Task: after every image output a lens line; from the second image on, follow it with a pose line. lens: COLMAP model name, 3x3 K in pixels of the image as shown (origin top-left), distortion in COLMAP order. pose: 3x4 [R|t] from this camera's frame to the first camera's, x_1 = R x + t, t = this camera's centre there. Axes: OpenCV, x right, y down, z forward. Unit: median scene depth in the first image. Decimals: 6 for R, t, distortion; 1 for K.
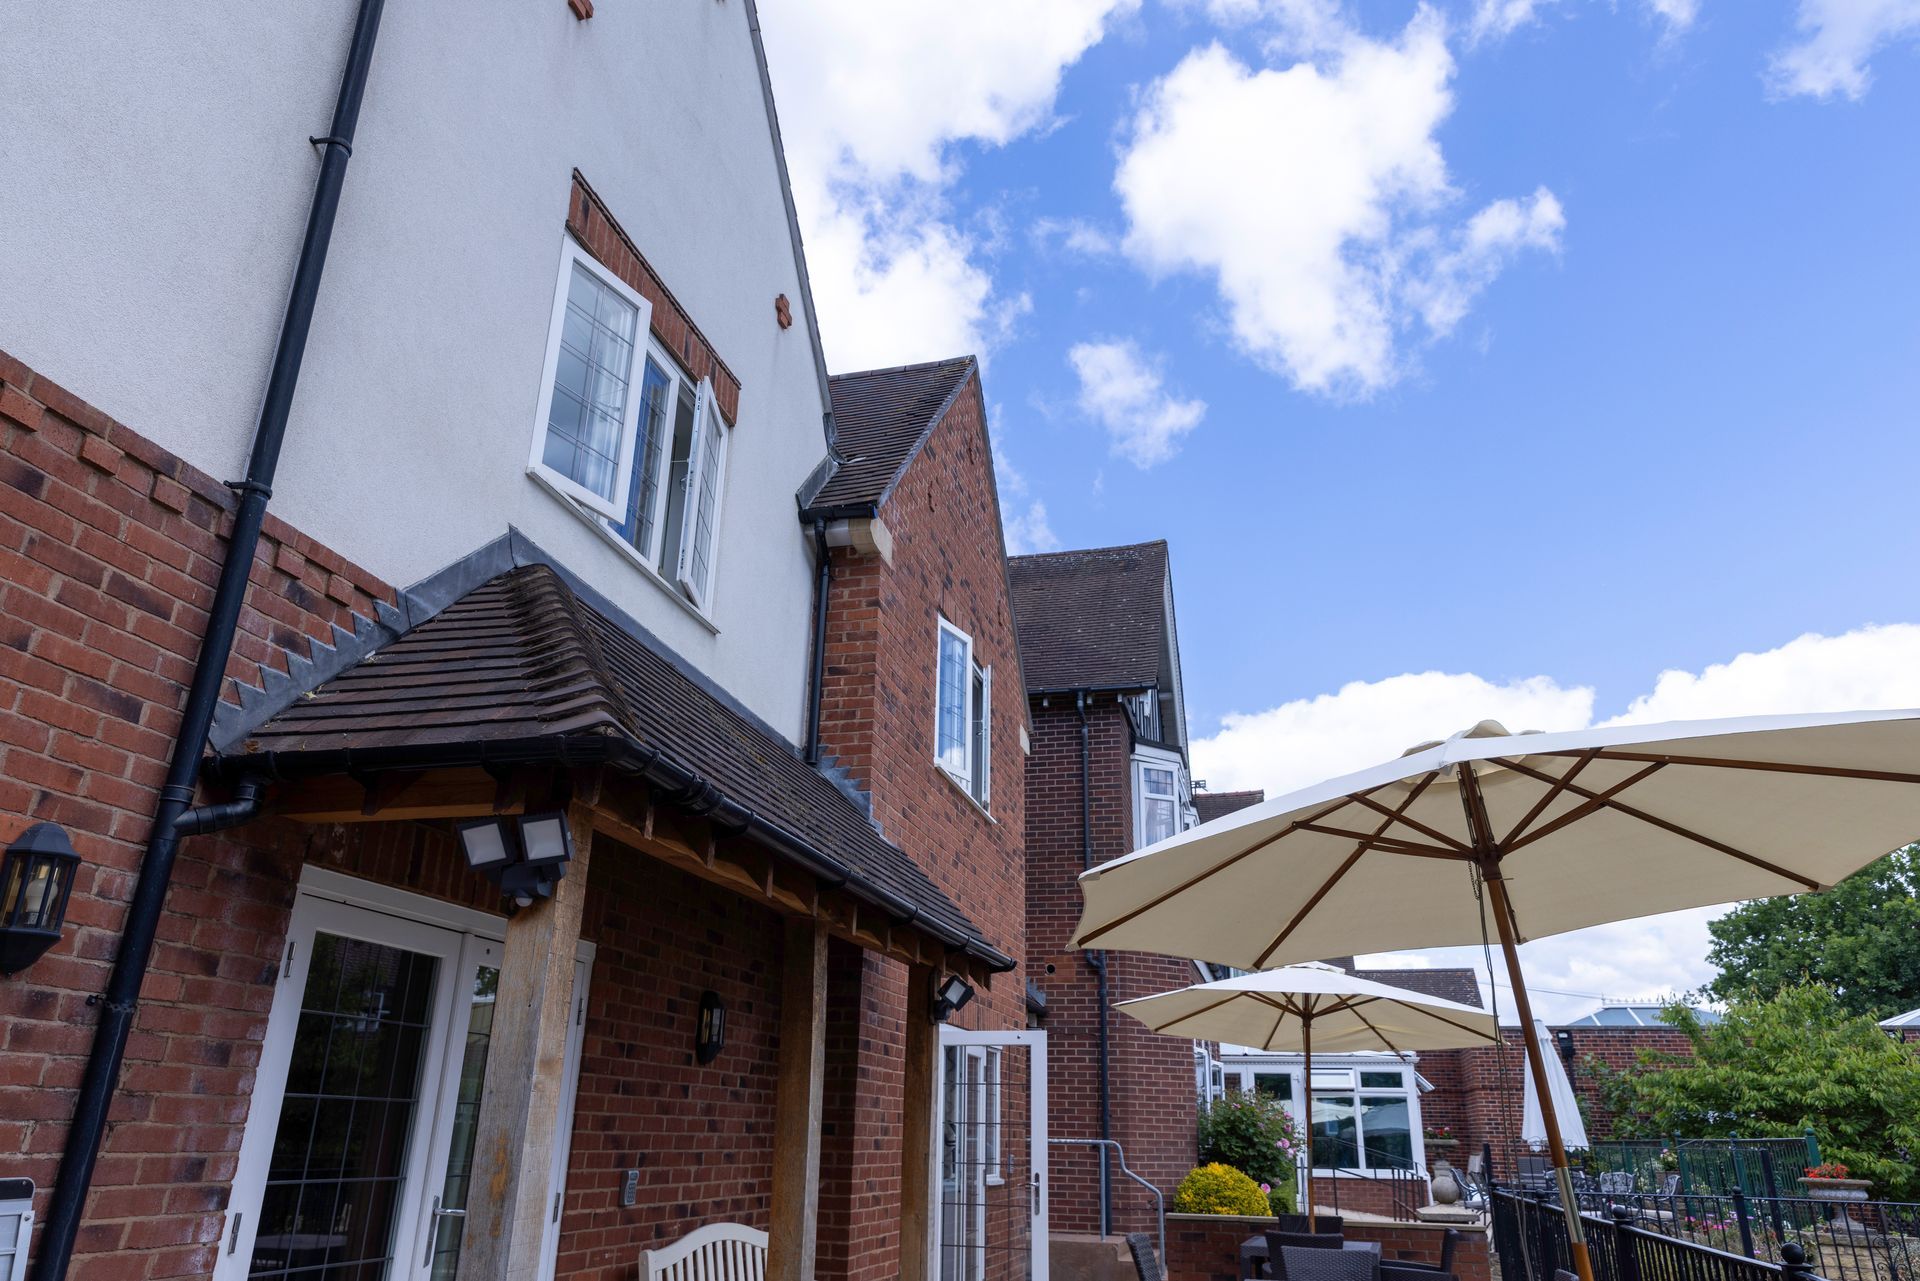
lens RADIAL K [[1207.9, 0, 969.6], [0, 1207.9, 672.5], [0, 0, 1]] dist [0.004015, 0.006176]
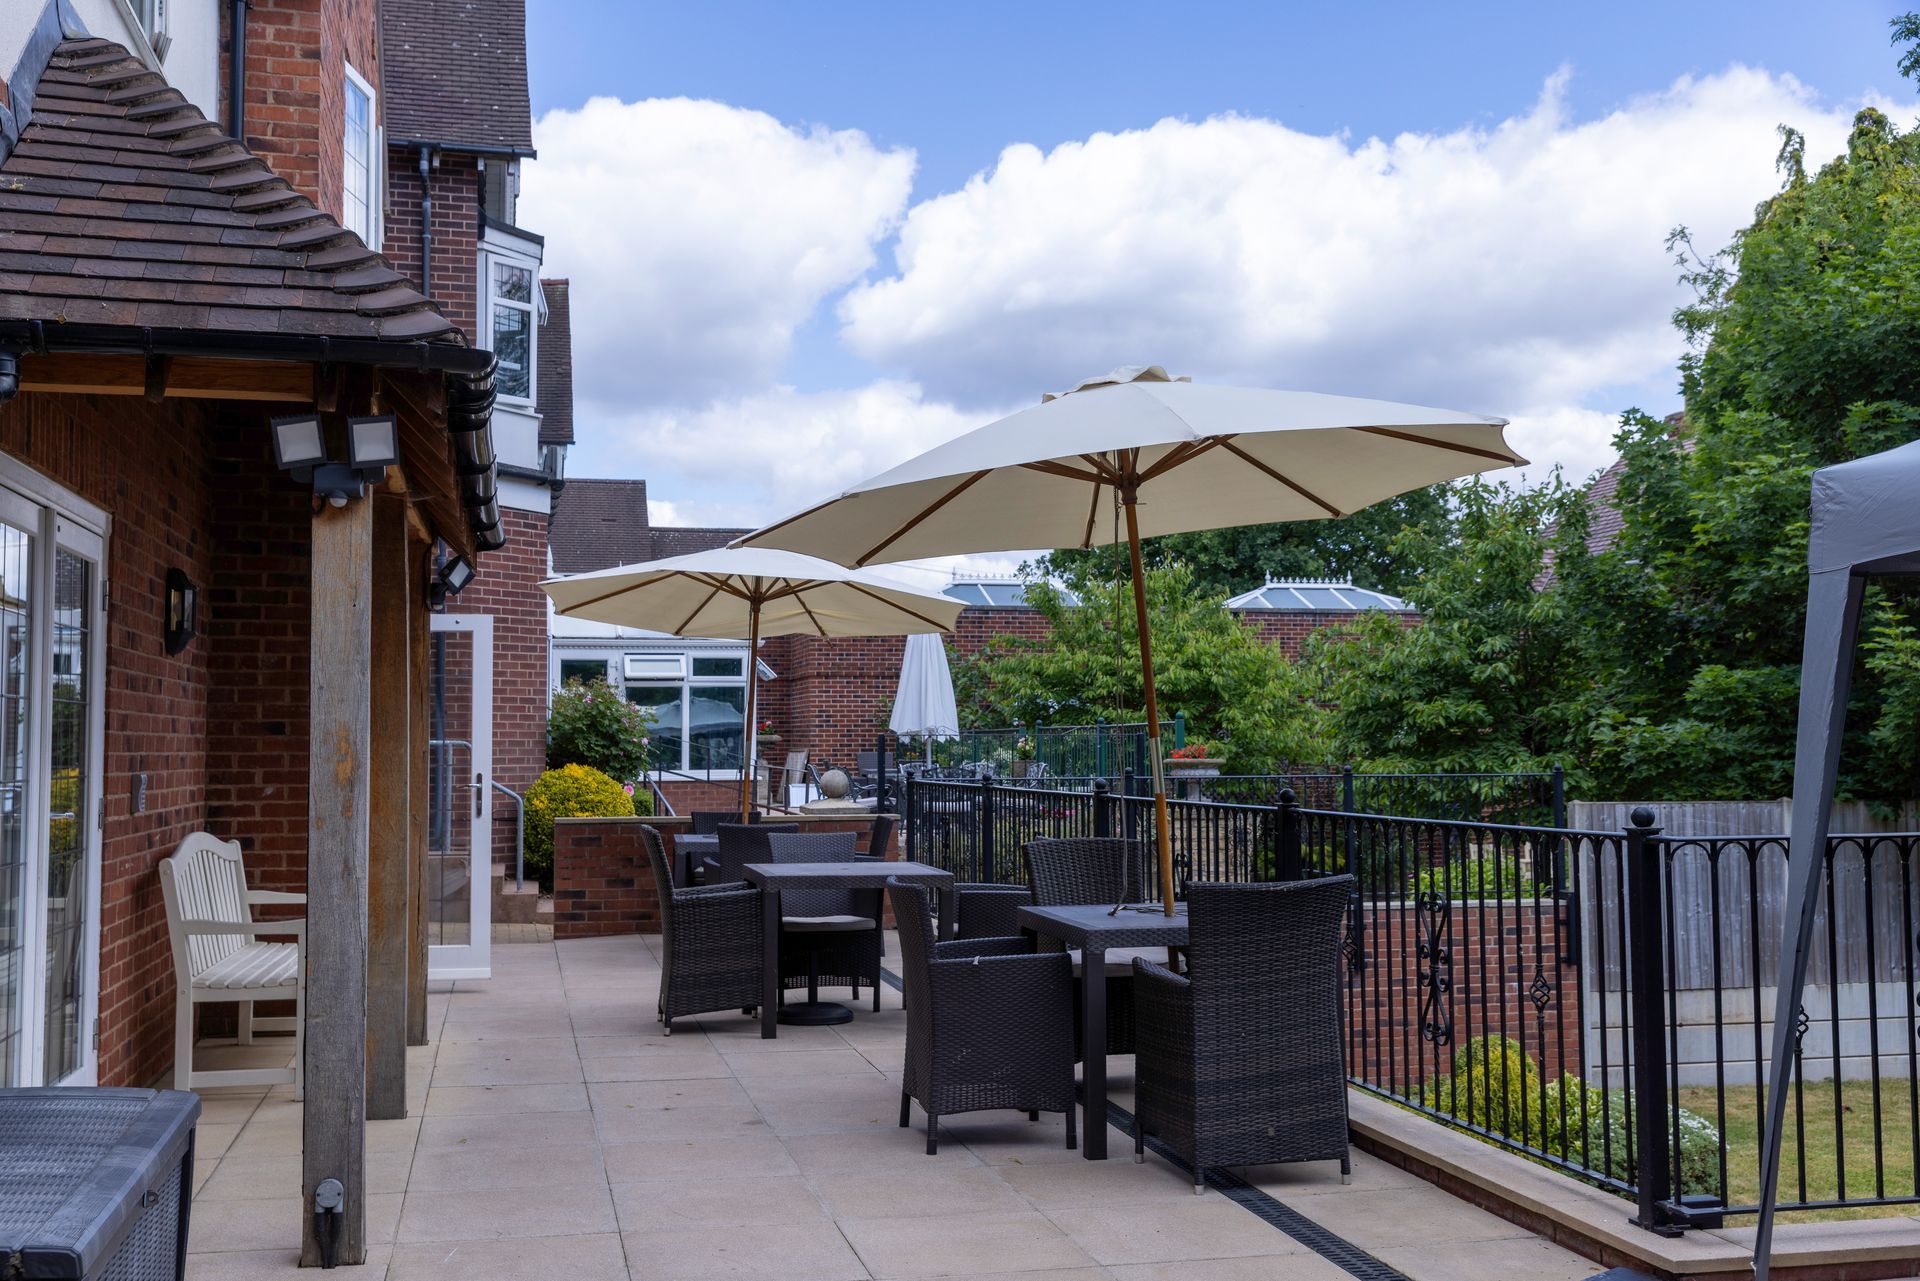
lens RADIAL K [[1776.5, 0, 908.8], [0, 1776.5, 635.0], [0, 0, 1]] dist [-0.011330, 0.017863]
pose [[0.892649, 0.005068, 0.450725, -0.131909], [-0.141198, 0.952755, 0.268927, -0.034143], [-0.428067, -0.303699, 0.851191, -0.095962]]
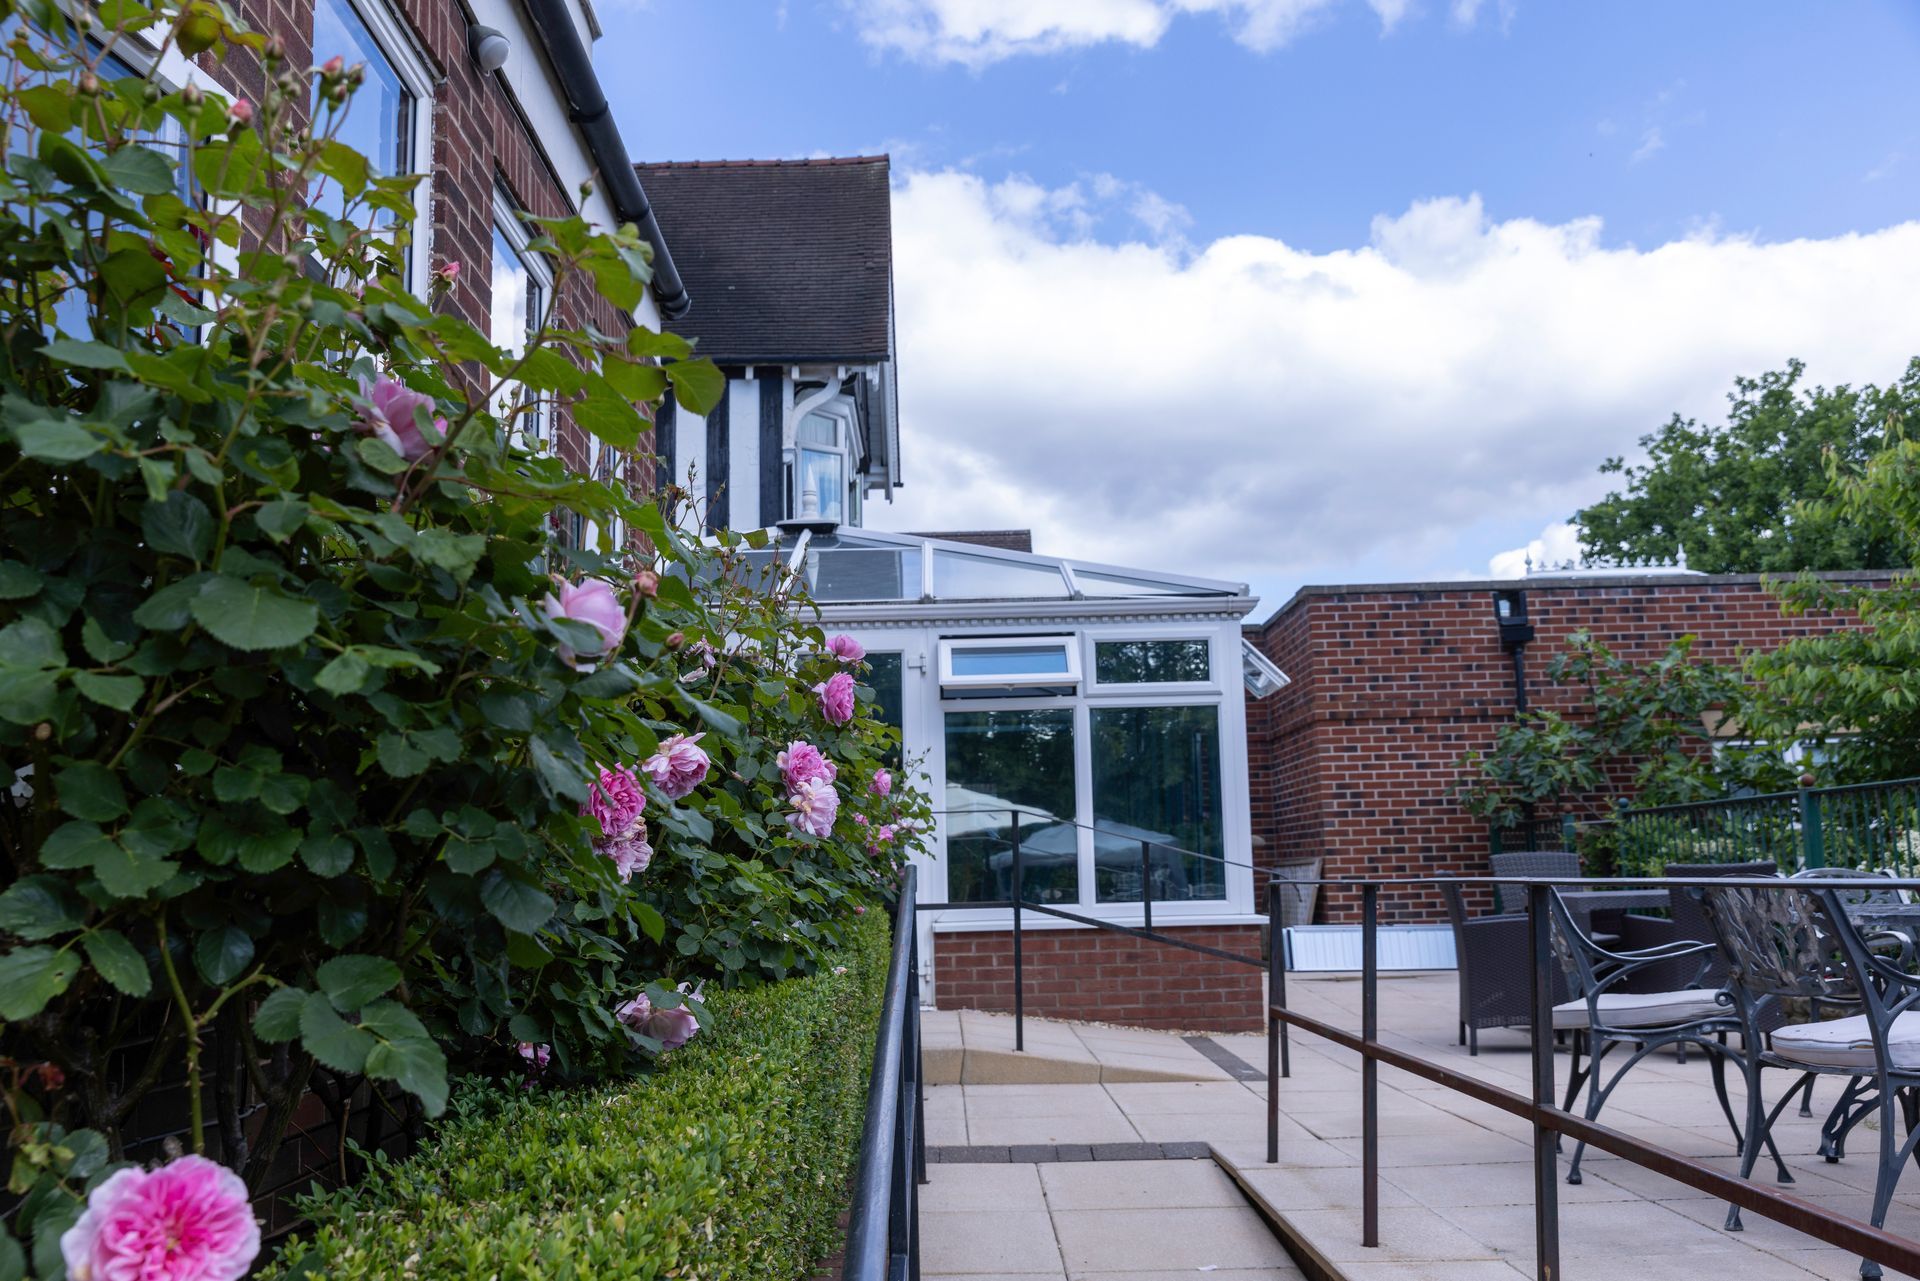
lens RADIAL K [[1776.5, 0, 908.8], [0, 1776.5, 635.0], [0, 0, 1]] dist [-0.011330, 0.017863]
pose [[0.971104, -0.008256, 0.238512, 0.245443], [-0.045943, 0.974241, 0.220779, 0.360202], [-0.234191, -0.225357, 0.945711, 0.874199]]
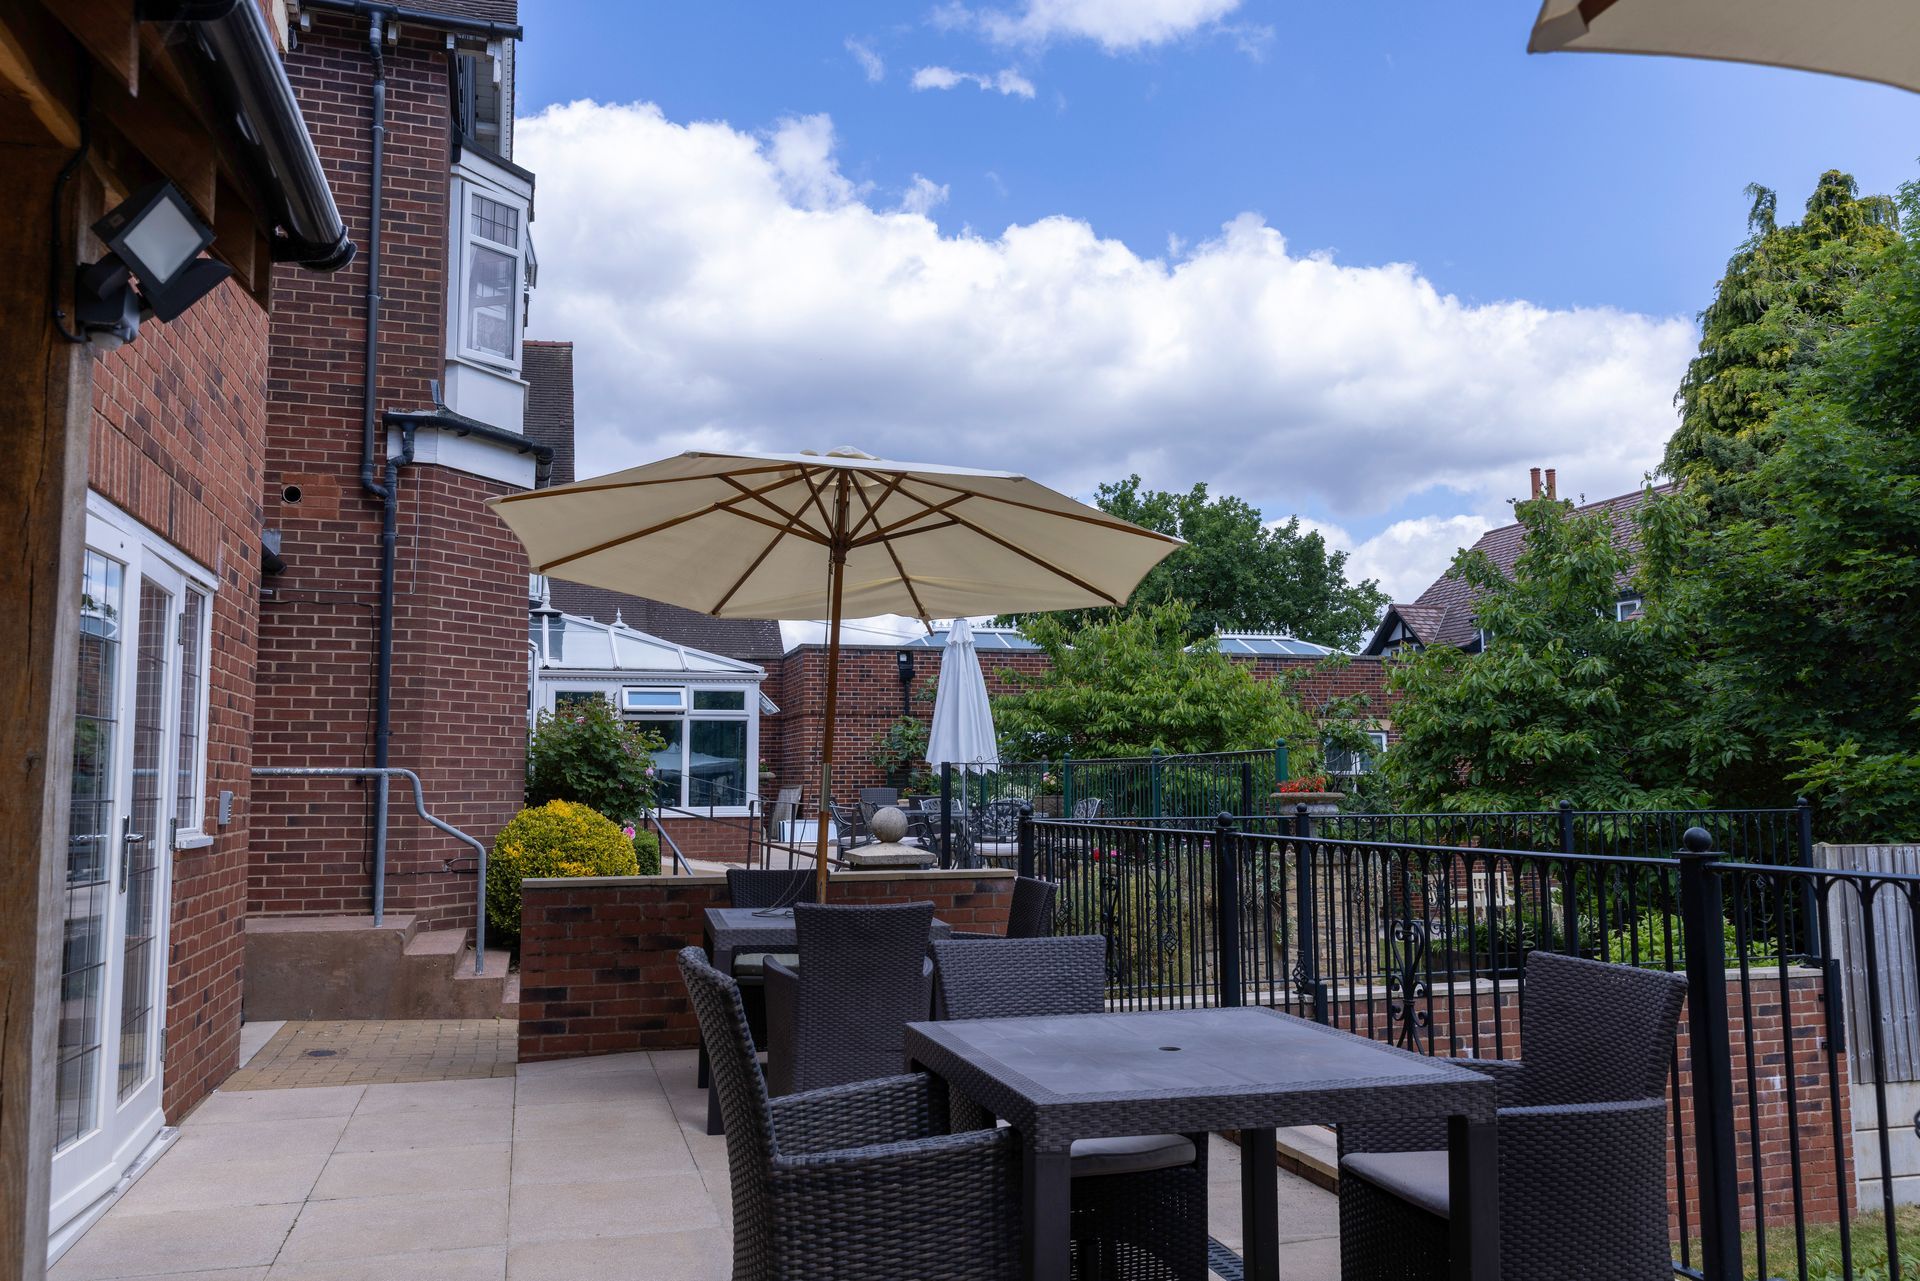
lens RADIAL K [[1430.5, 0, 960.0], [0, 1430.5, 640.5], [0, 0, 1]] dist [0.000847, -0.003565]
pose [[0.856428, 0.028441, 0.515482, -0.010042], [-0.164543, 0.961448, 0.220326, 0.112942], [-0.489343, -0.273512, 0.828091, 0.268856]]
